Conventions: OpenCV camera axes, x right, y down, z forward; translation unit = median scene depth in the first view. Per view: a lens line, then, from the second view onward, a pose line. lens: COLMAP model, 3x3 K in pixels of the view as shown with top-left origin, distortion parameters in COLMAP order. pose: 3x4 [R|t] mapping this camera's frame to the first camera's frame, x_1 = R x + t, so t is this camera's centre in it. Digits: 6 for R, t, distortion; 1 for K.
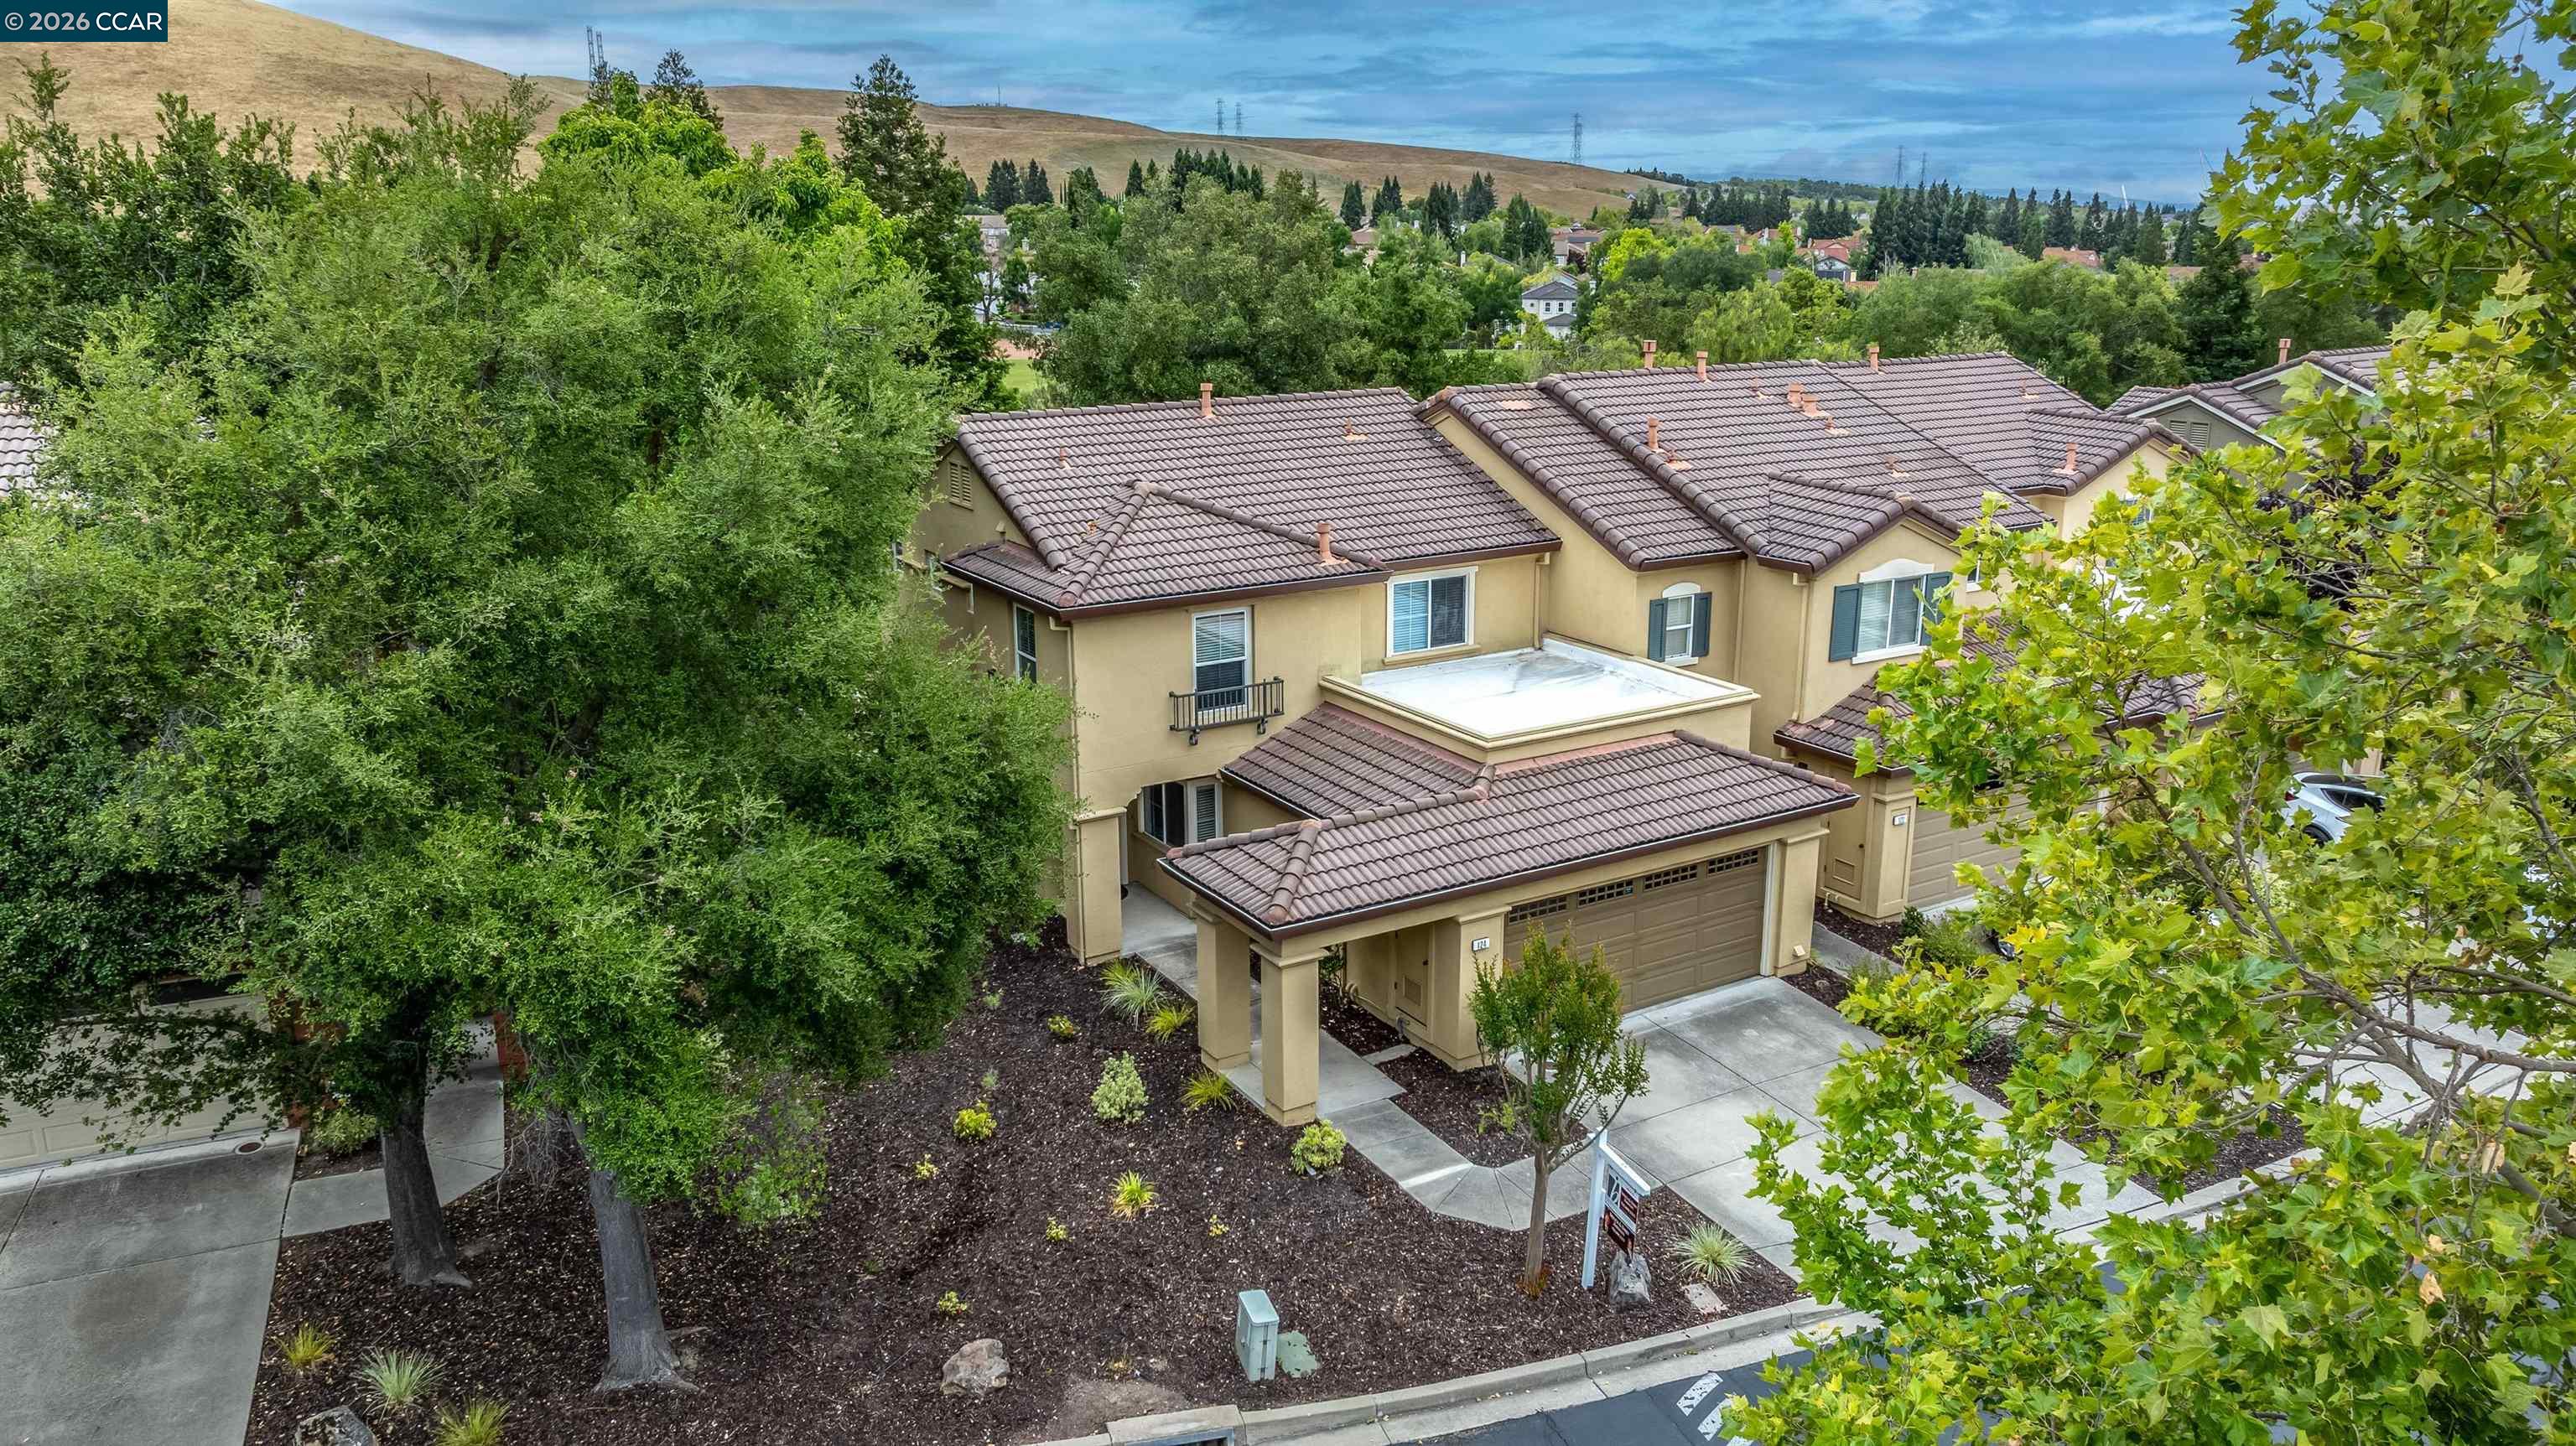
lens RADIAL K [[1832.0, 0, 1281.1], [0, 1832.0, 709.3], [0, 0, 1]] dist [-0.037227, 0.054797]
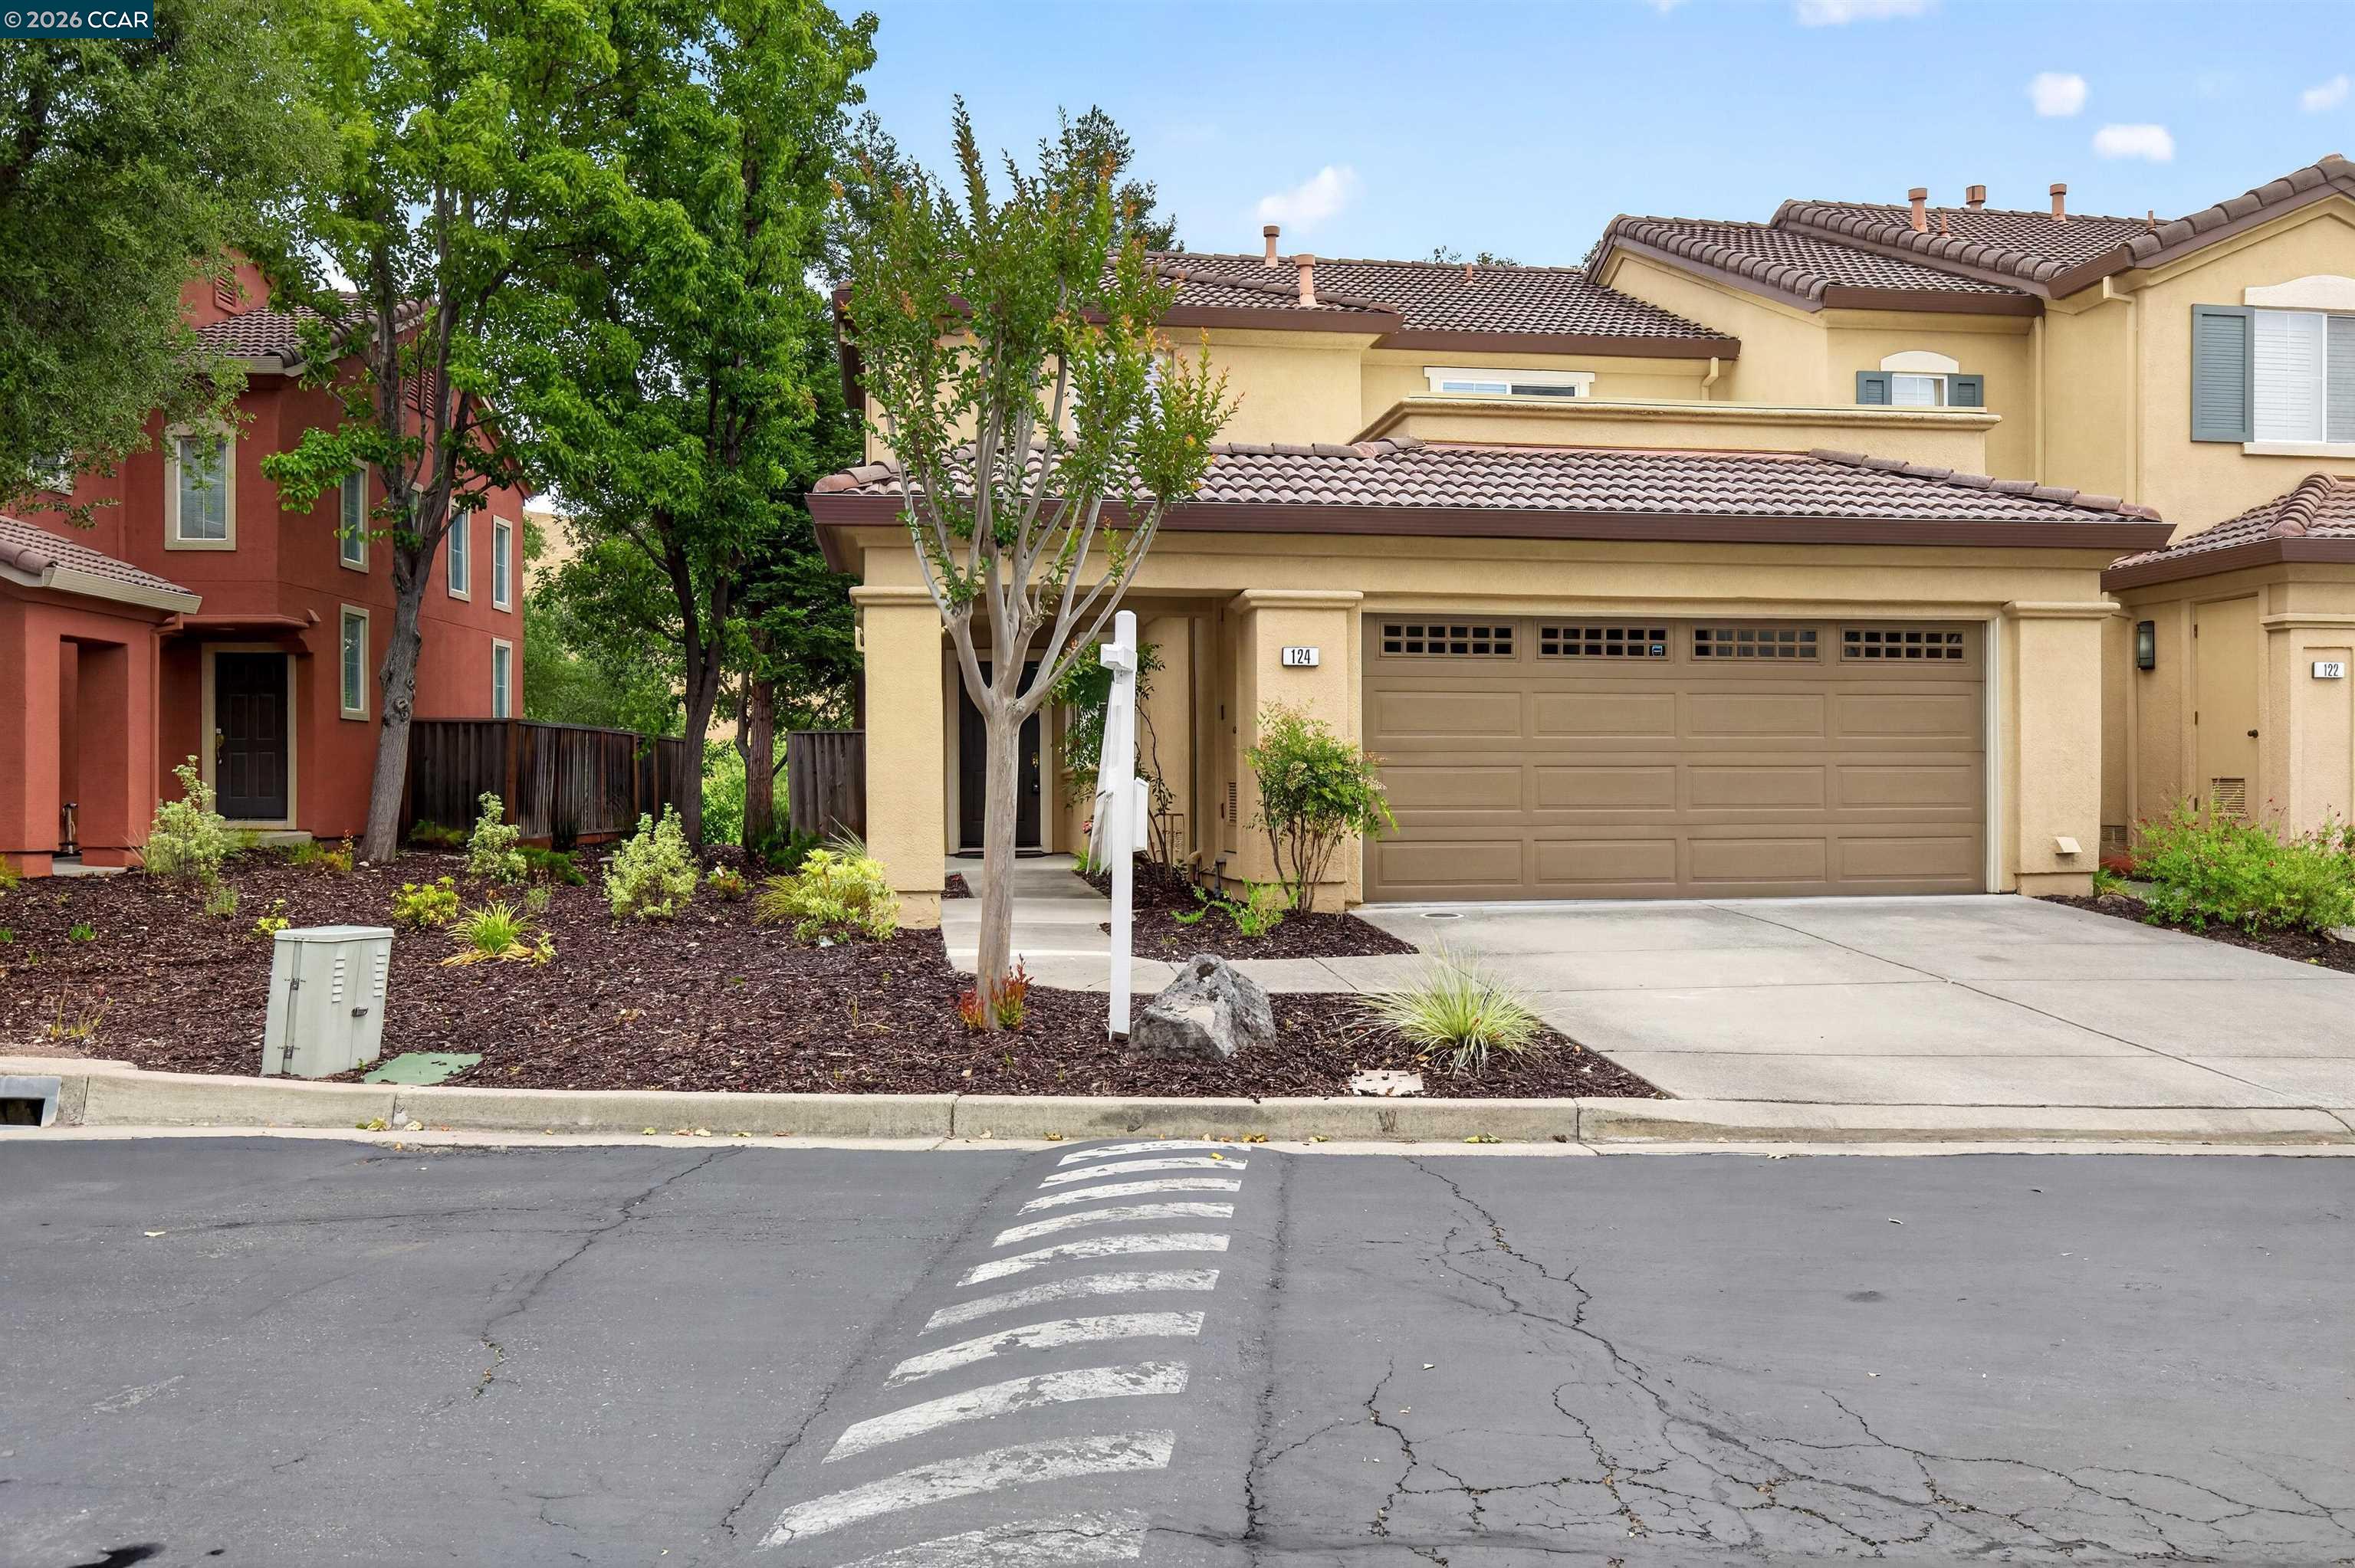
lens RADIAL K [[1894.4, 0, 1233.9], [0, 1894.4, 838.0], [0, 0, 1]] dist [-0.002379, -0.012998]
pose [[0.934545, 0.006453, -0.355786, 0.253329], [-0.093256, 0.969332, -0.227374, 0.270658], [0.343407, 0.245671, 0.906486, 0.442646]]
